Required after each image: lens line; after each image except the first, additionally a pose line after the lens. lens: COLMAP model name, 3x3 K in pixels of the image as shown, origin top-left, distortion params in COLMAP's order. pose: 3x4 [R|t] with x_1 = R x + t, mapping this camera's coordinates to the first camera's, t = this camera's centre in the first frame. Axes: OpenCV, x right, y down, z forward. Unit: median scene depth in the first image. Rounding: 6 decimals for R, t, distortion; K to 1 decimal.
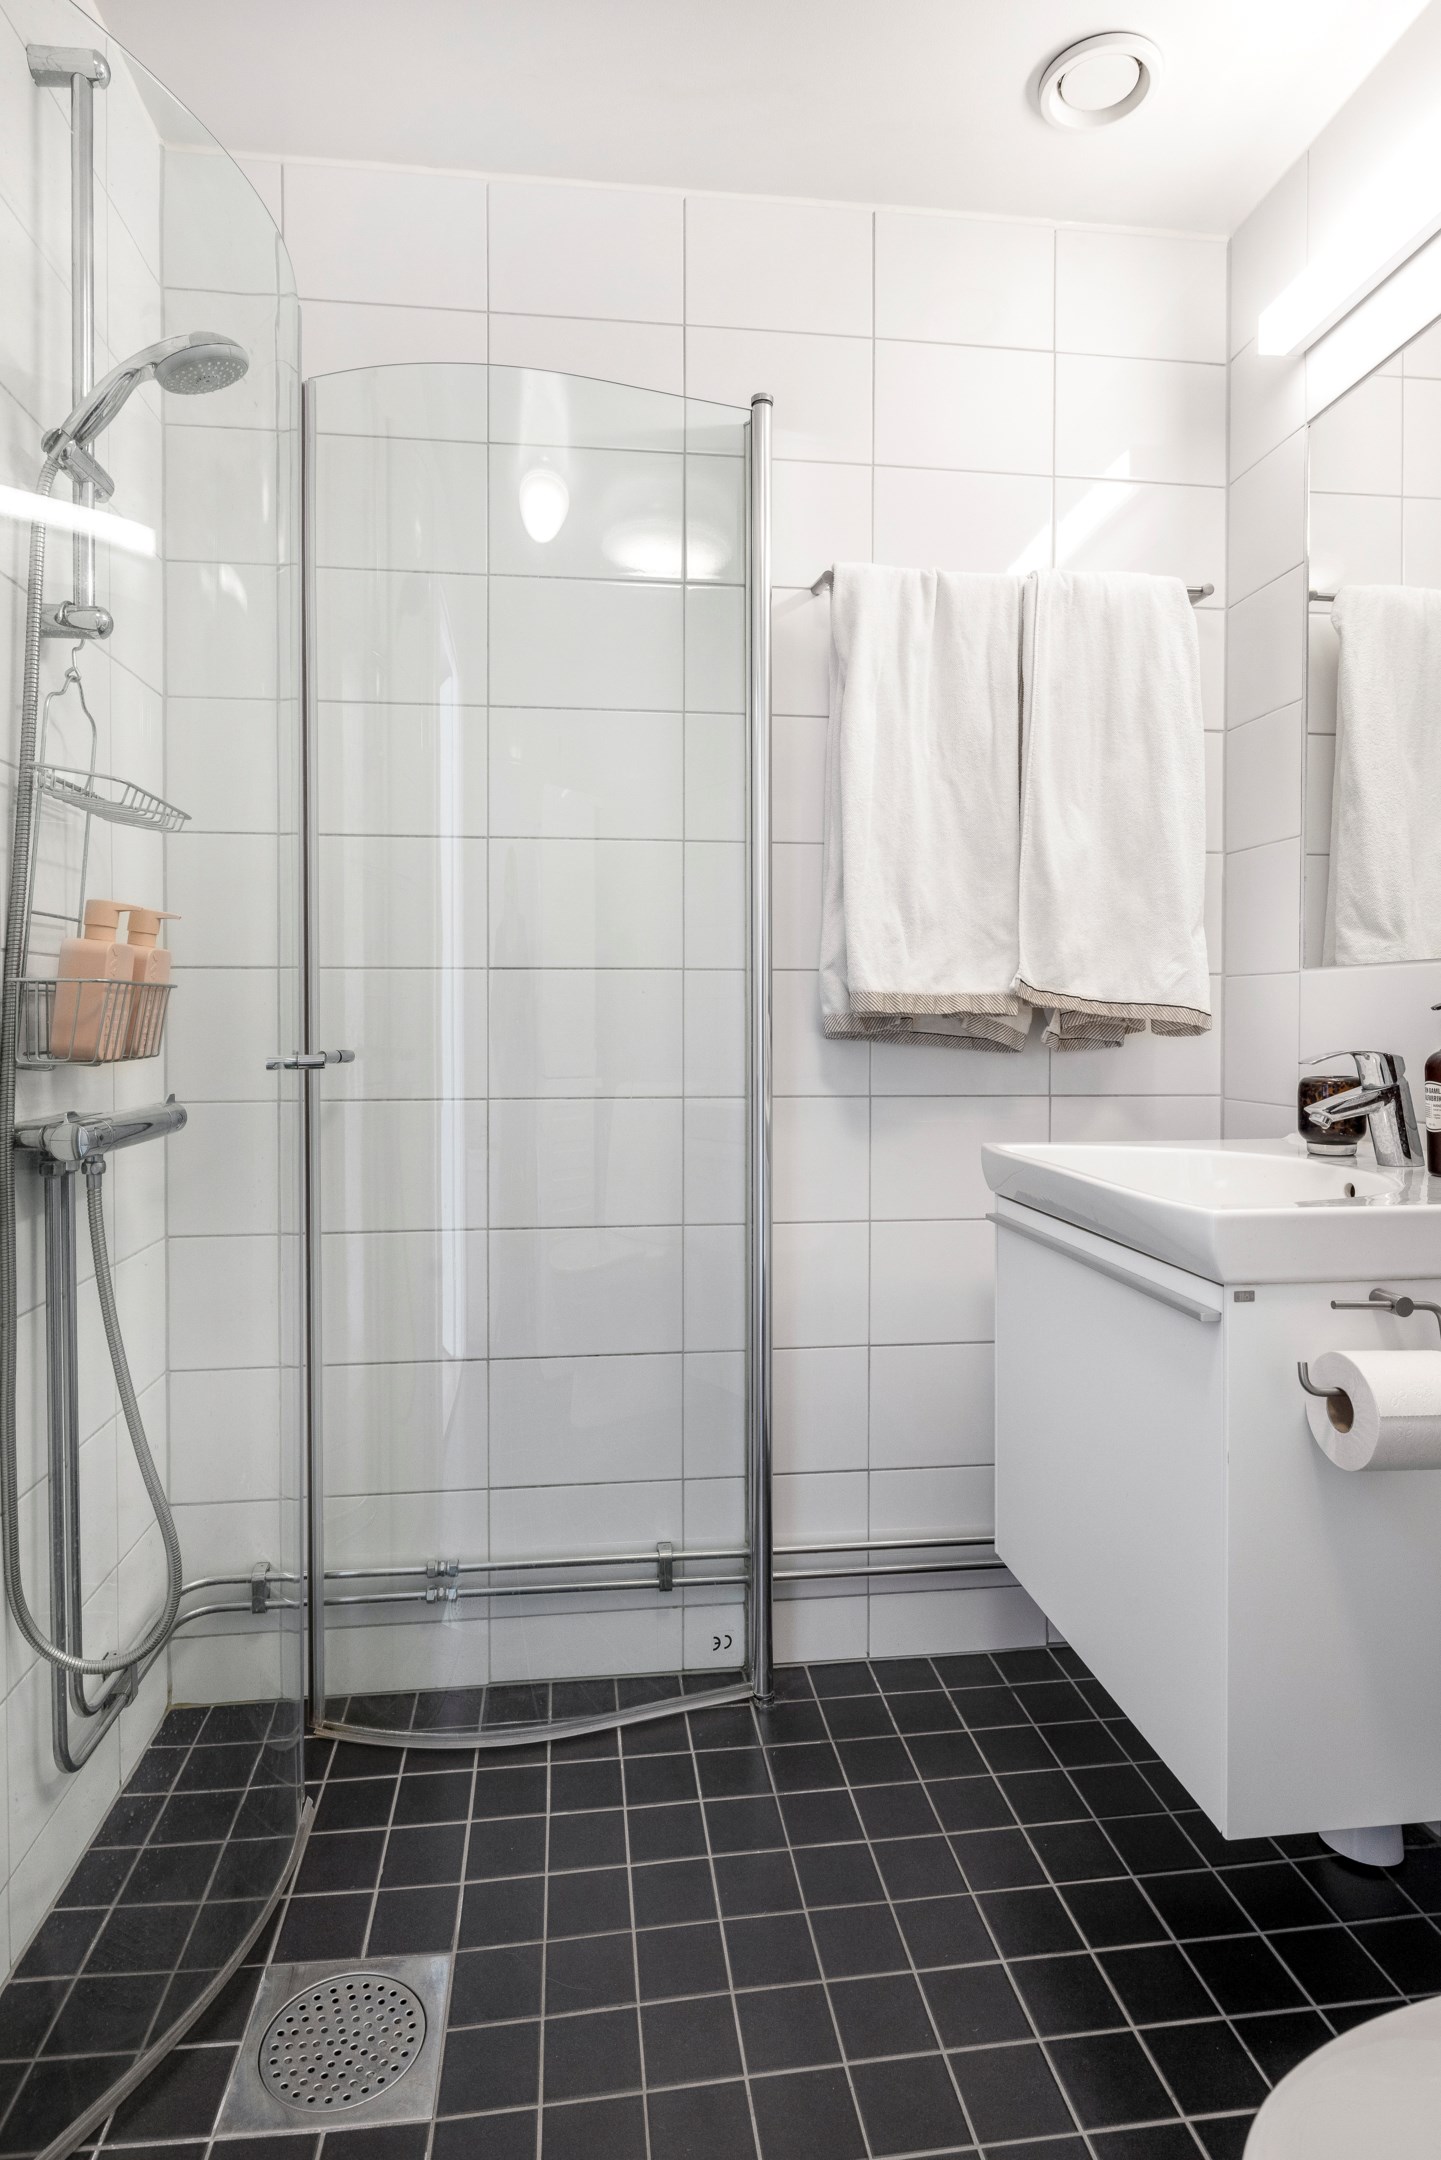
lens RADIAL K [[1159.6, 0, 717.1], [0, 1159.6, 1043.6], [0, 0, 1]] dist [-0.004506, 0.001095]
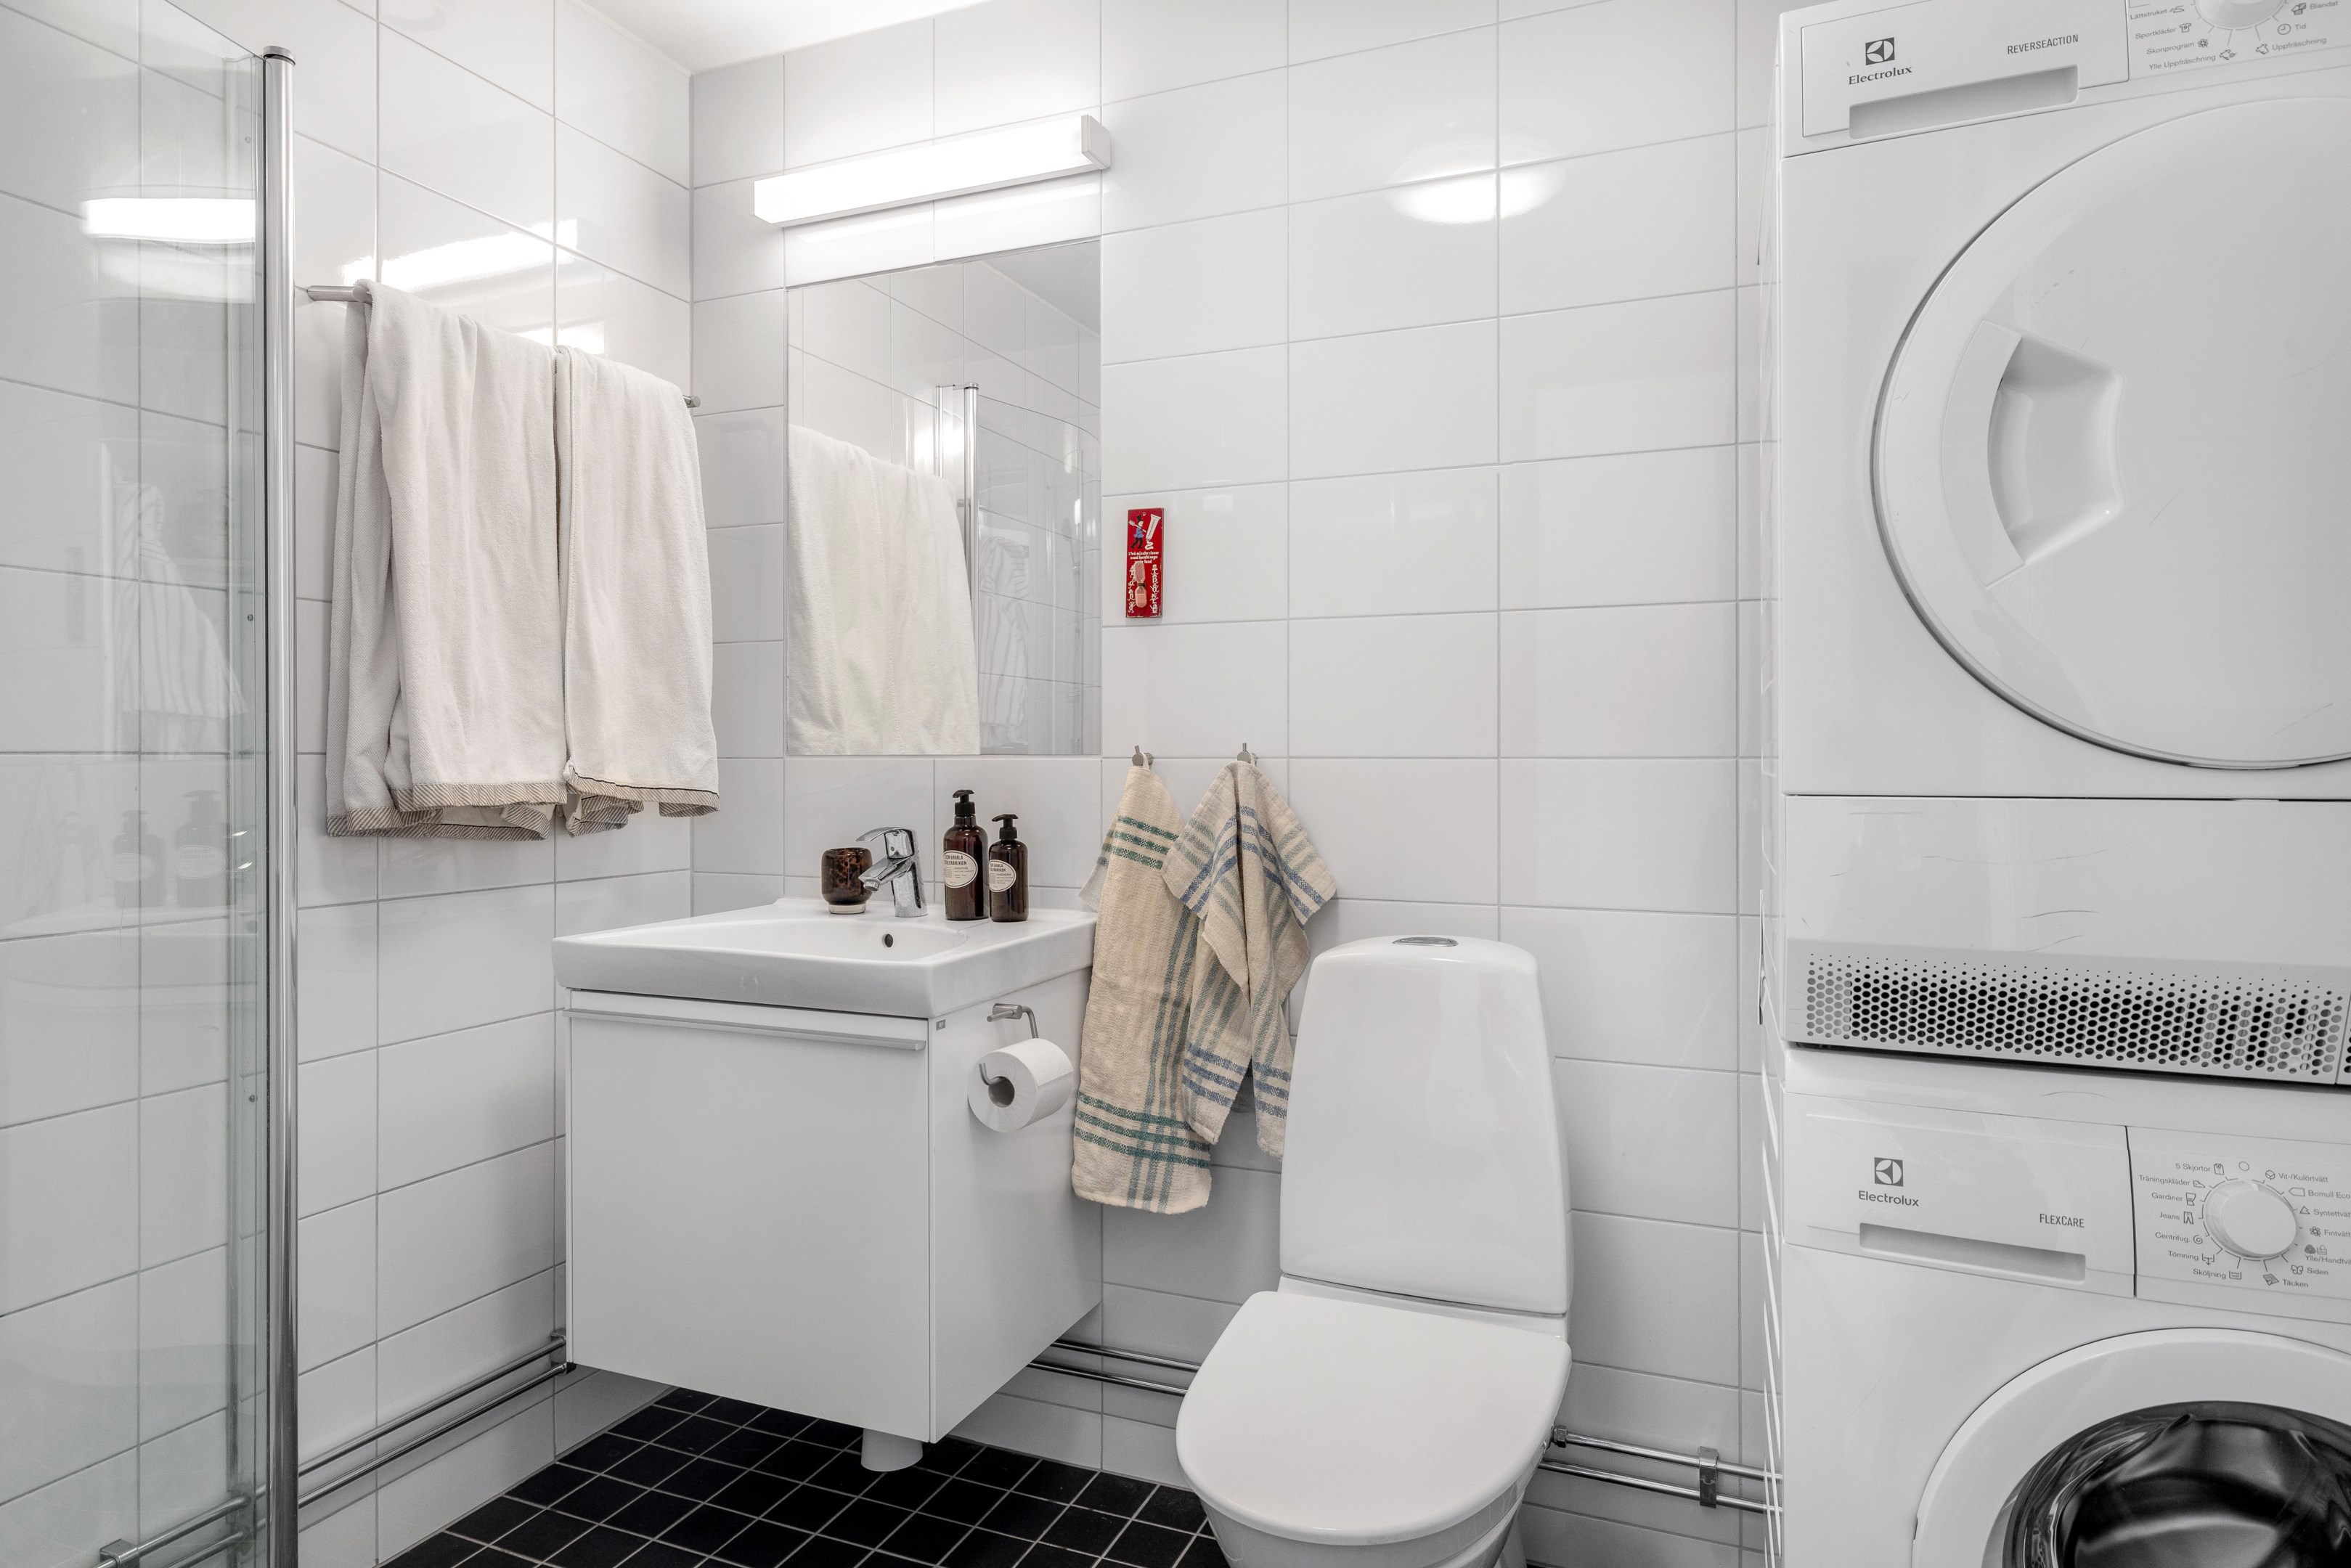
lens RADIAL K [[1324.2, 0, 1176.2], [0, 1324.2, 771.9], [0, 0, 1]] dist [0.001201, 0.000359]
pose [[0.496305, -0.010213, 0.868088, -0.446311], [0.018170, 0.999834, 0.001375, -0.042440], [-0.867958, 0.015091, 0.496408, 0.004282]]
